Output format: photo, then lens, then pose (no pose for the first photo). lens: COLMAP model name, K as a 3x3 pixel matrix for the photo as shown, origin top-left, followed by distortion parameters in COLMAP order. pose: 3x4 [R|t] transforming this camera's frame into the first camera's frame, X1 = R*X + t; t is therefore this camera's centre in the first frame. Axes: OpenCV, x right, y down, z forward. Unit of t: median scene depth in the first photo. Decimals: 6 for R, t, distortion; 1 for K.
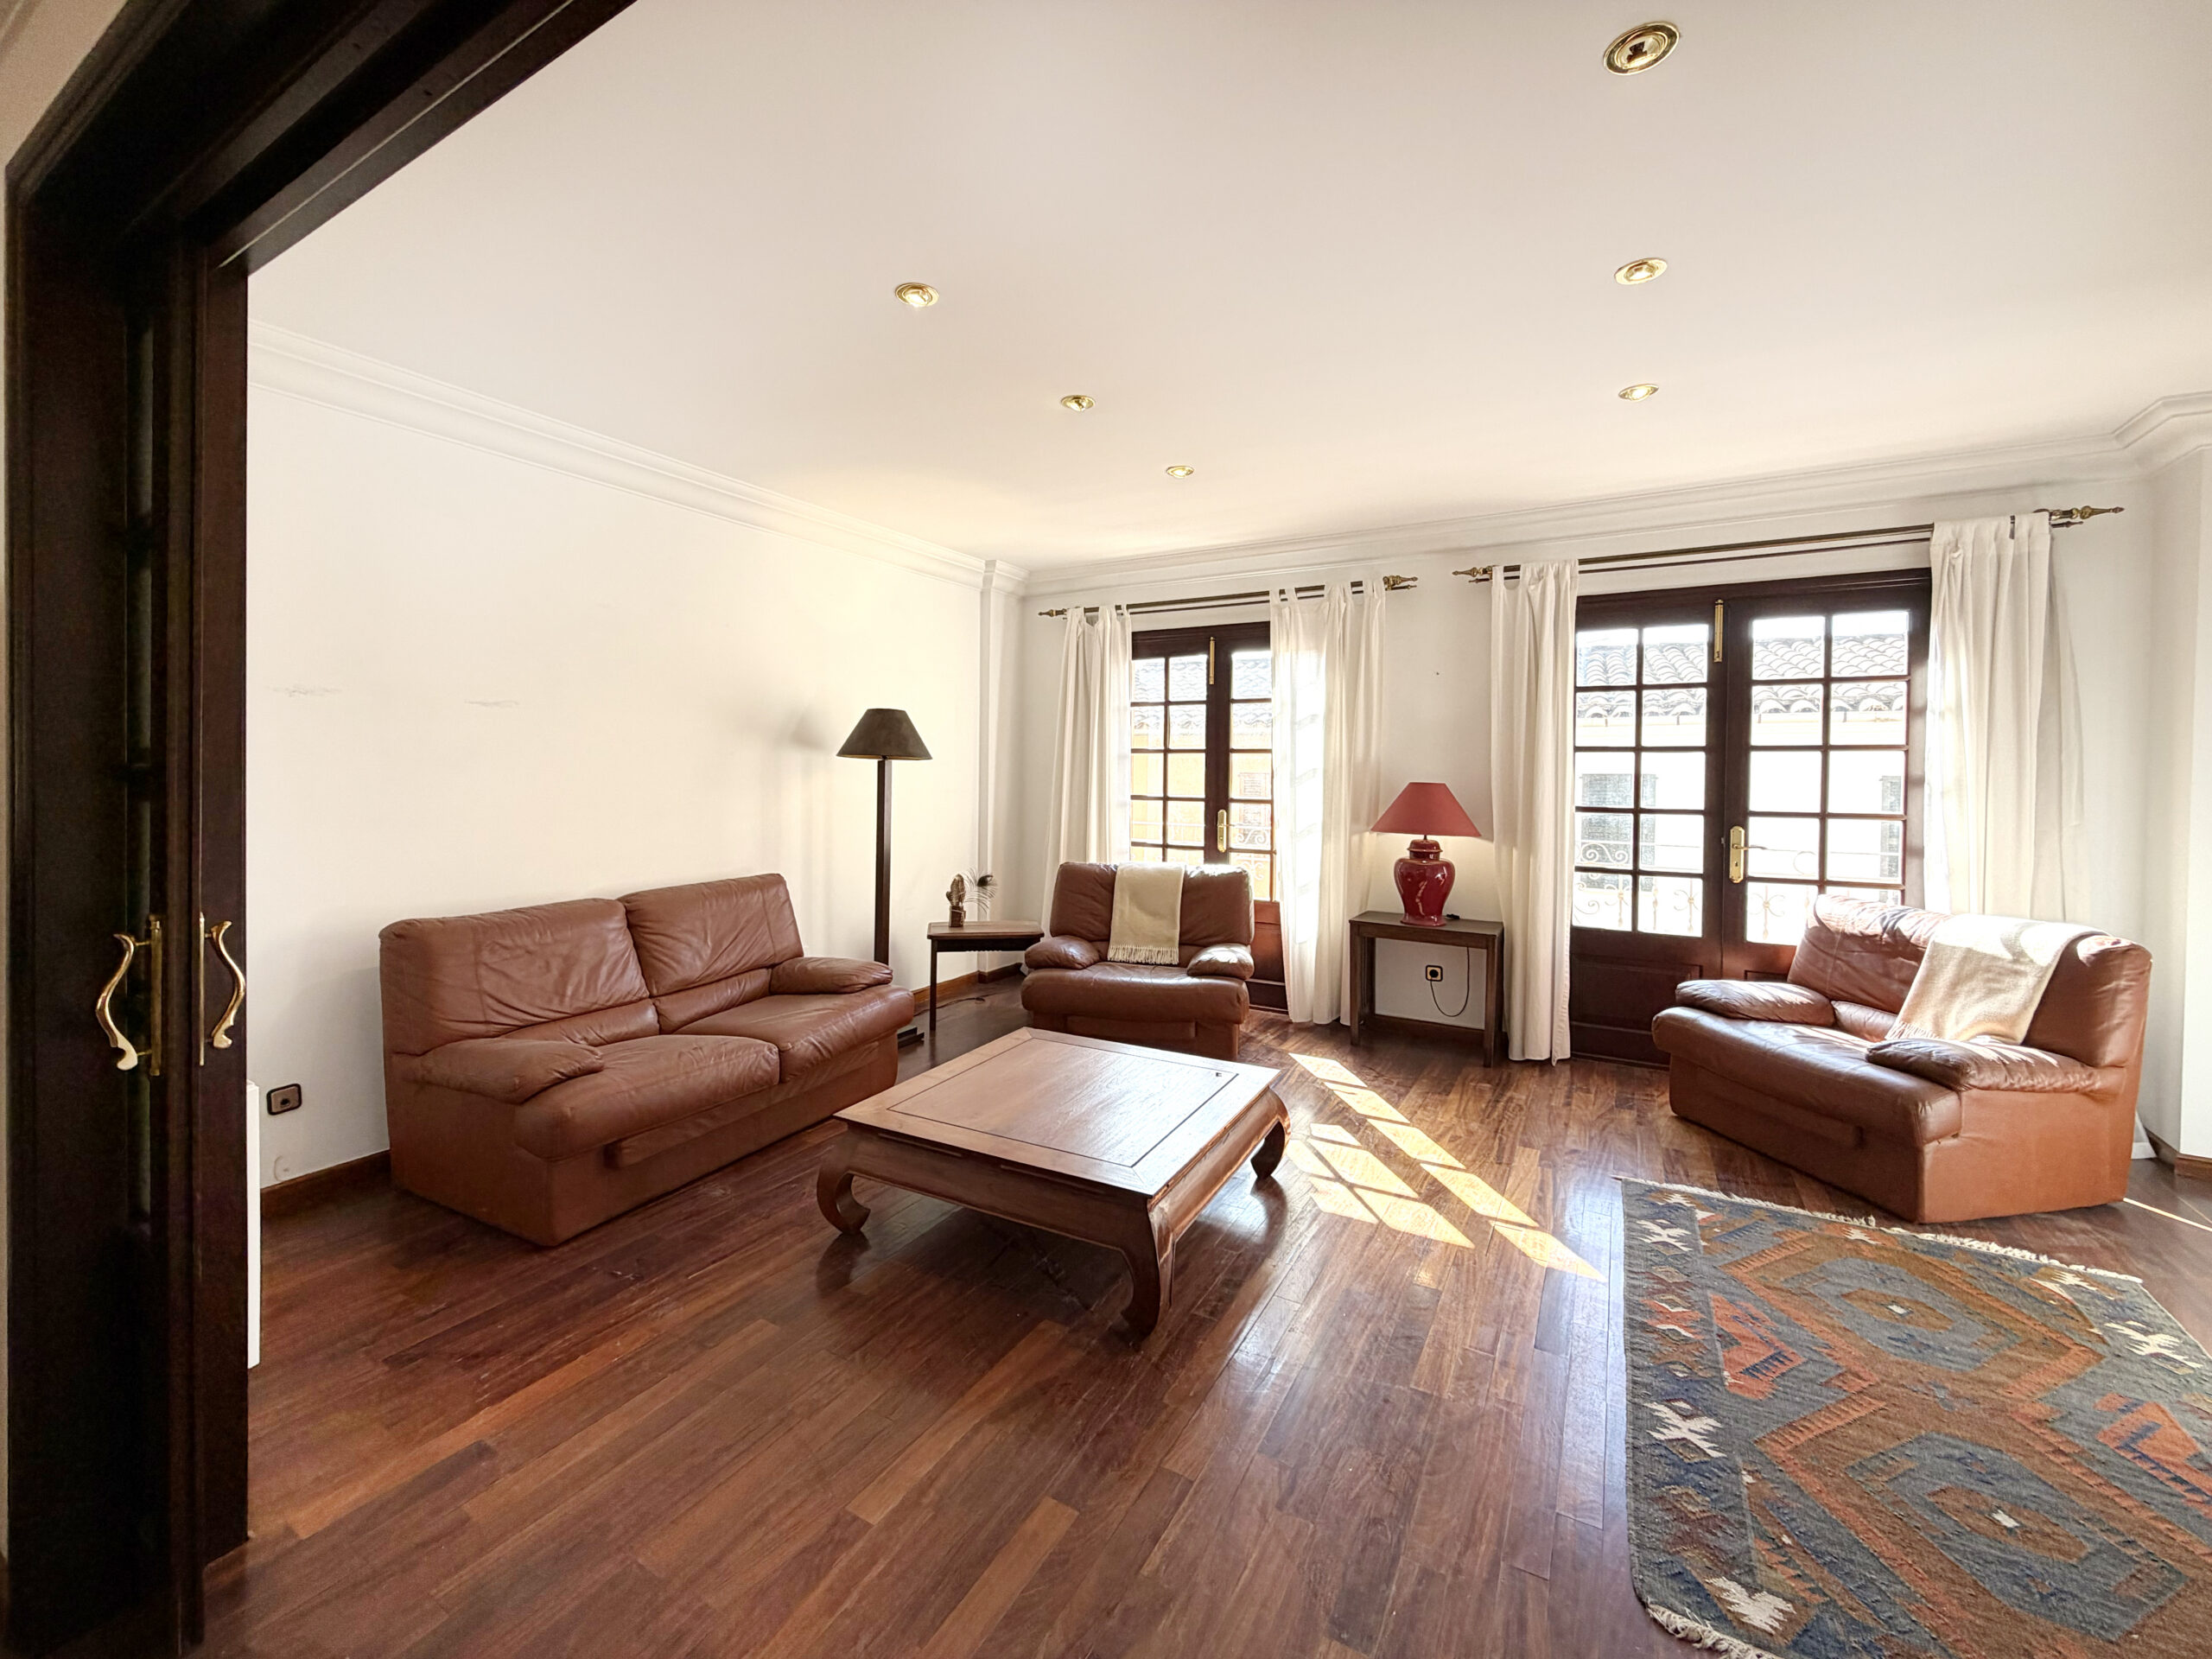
lens RADIAL K [[1085.3, 0, 1111.0], [0, 1085.3, 762.9], [0, 0, 1]] dist [0.000582, -0.000327]
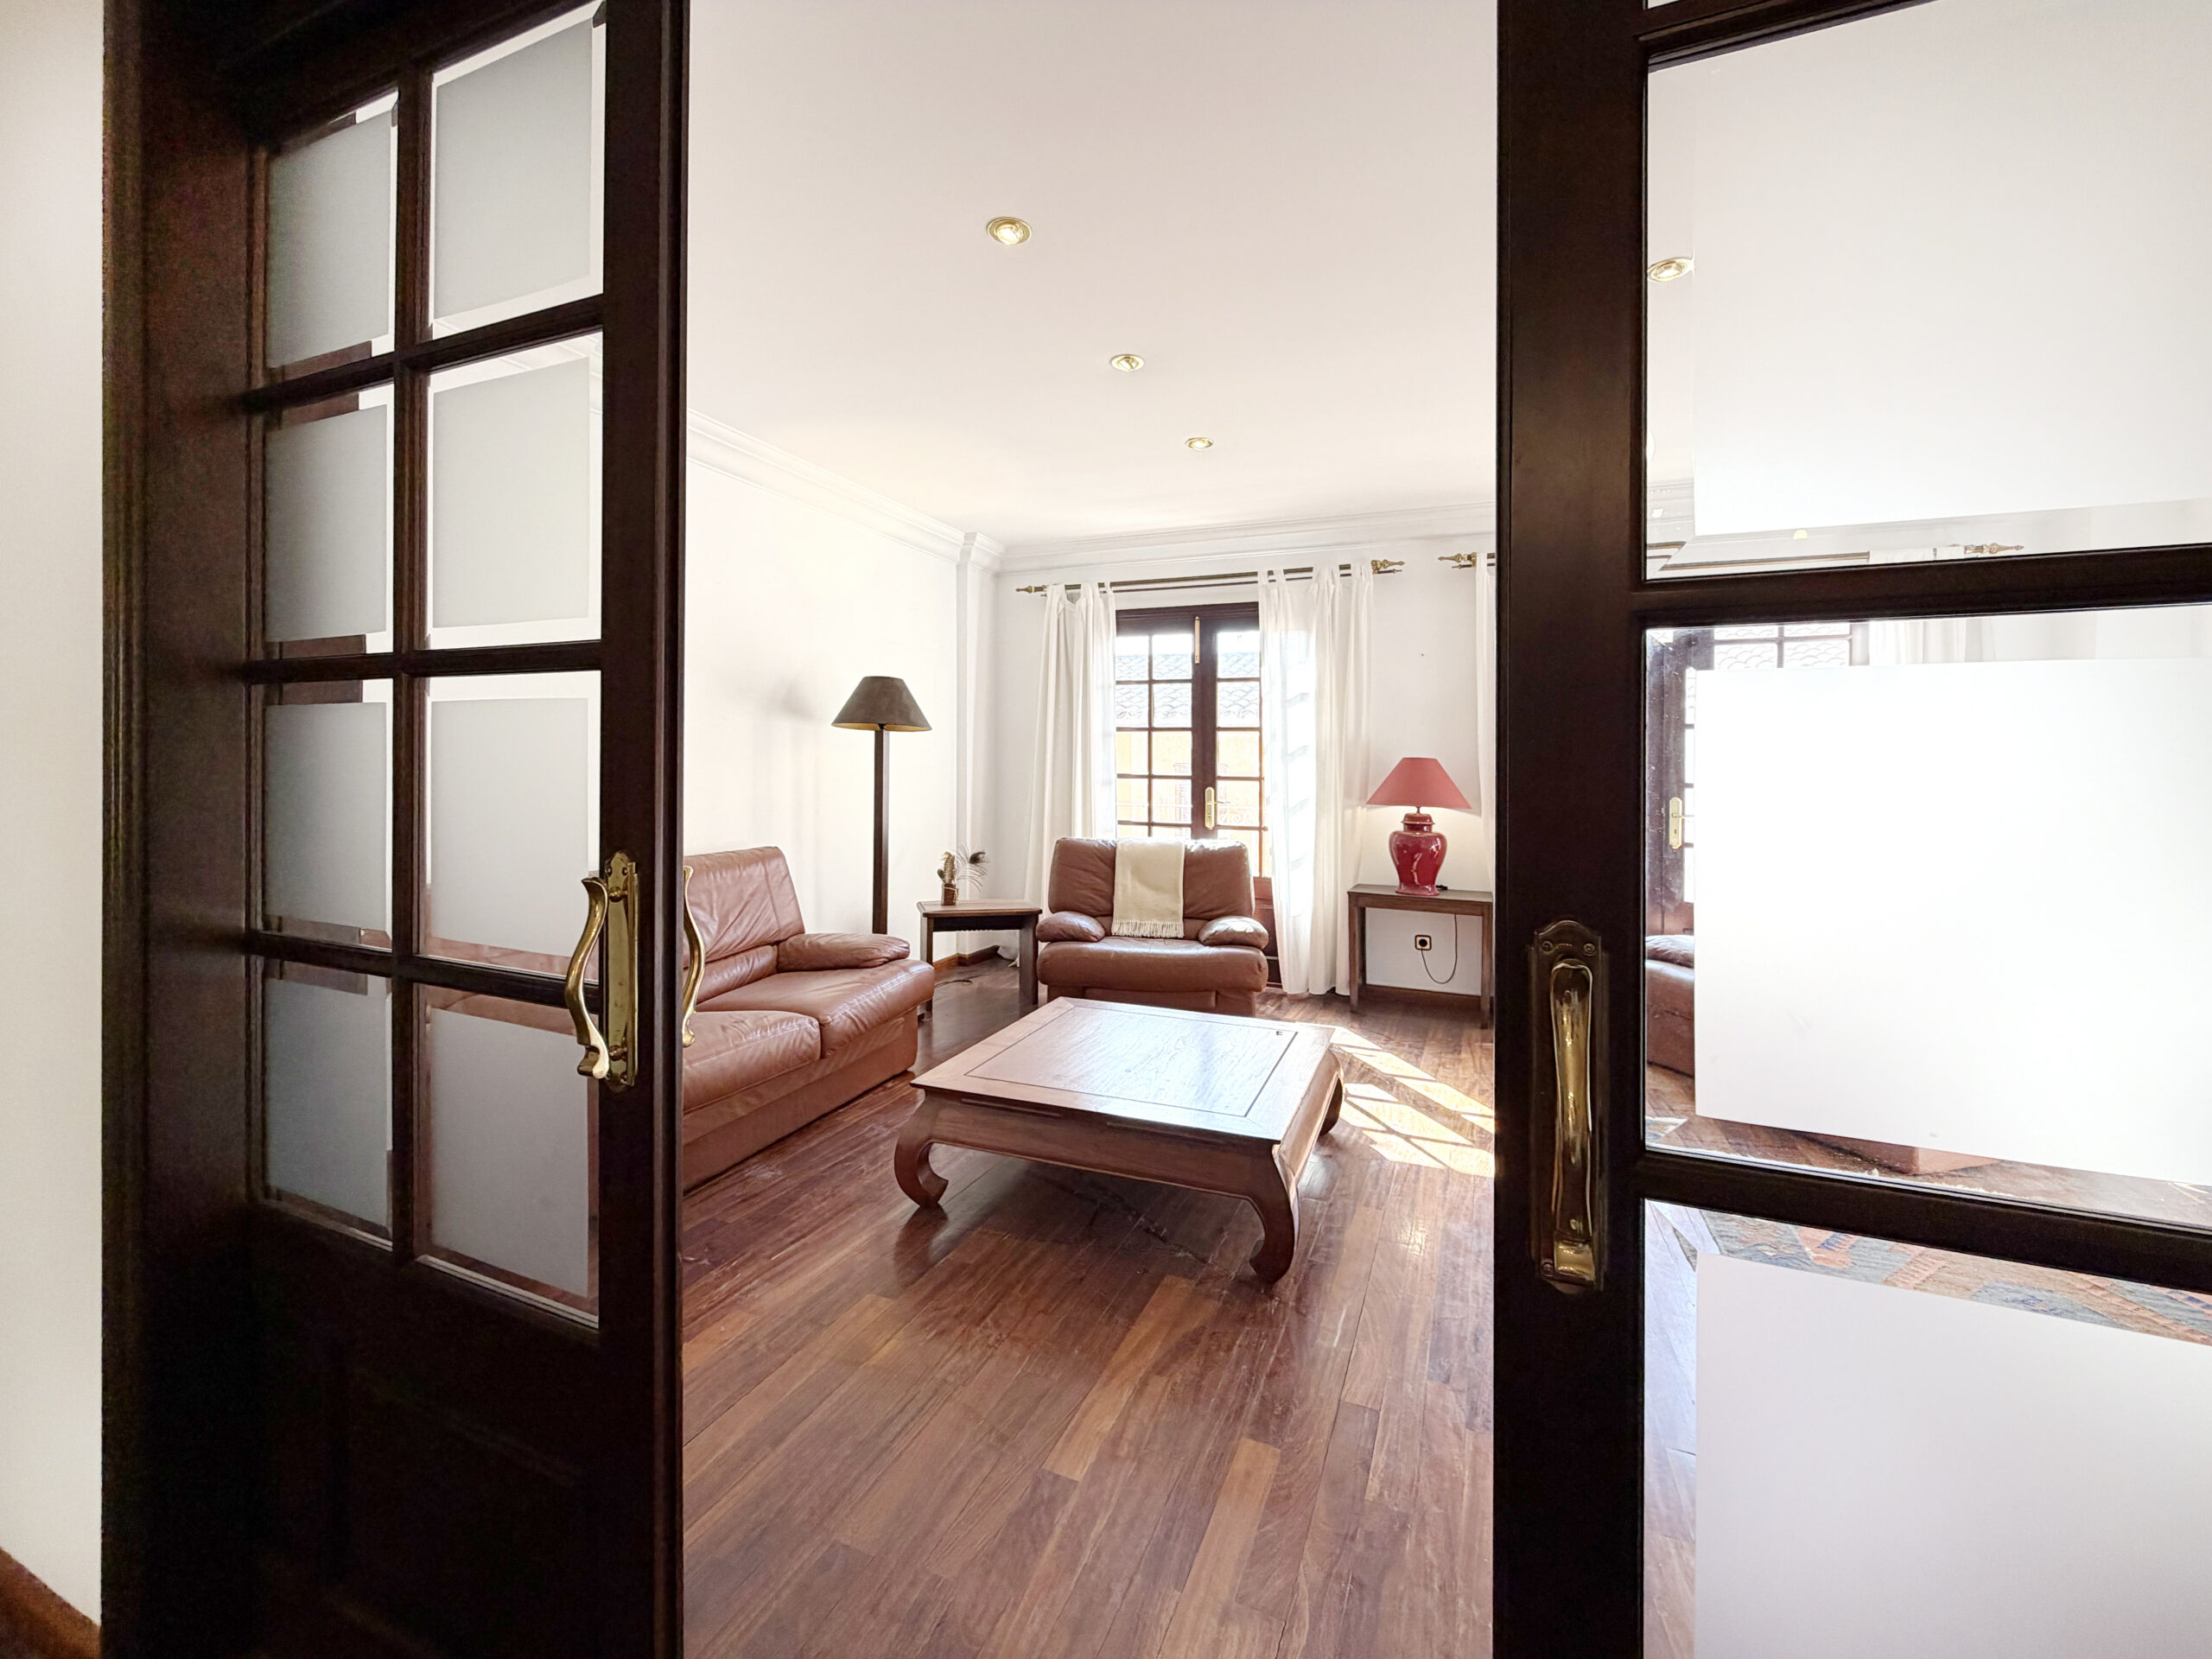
lens RADIAL K [[1085.3, 0, 1111.0], [0, 1085.3, 762.9], [0, 0, 1]] dist [0.000582, -0.000327]
pose [[0.987811, 0.008659, 0.155416, -0.163437], [-0.006417, 0.999868, -0.014922, 0.040932], [-0.155524, 0.013743, 0.987736, 0.022069]]
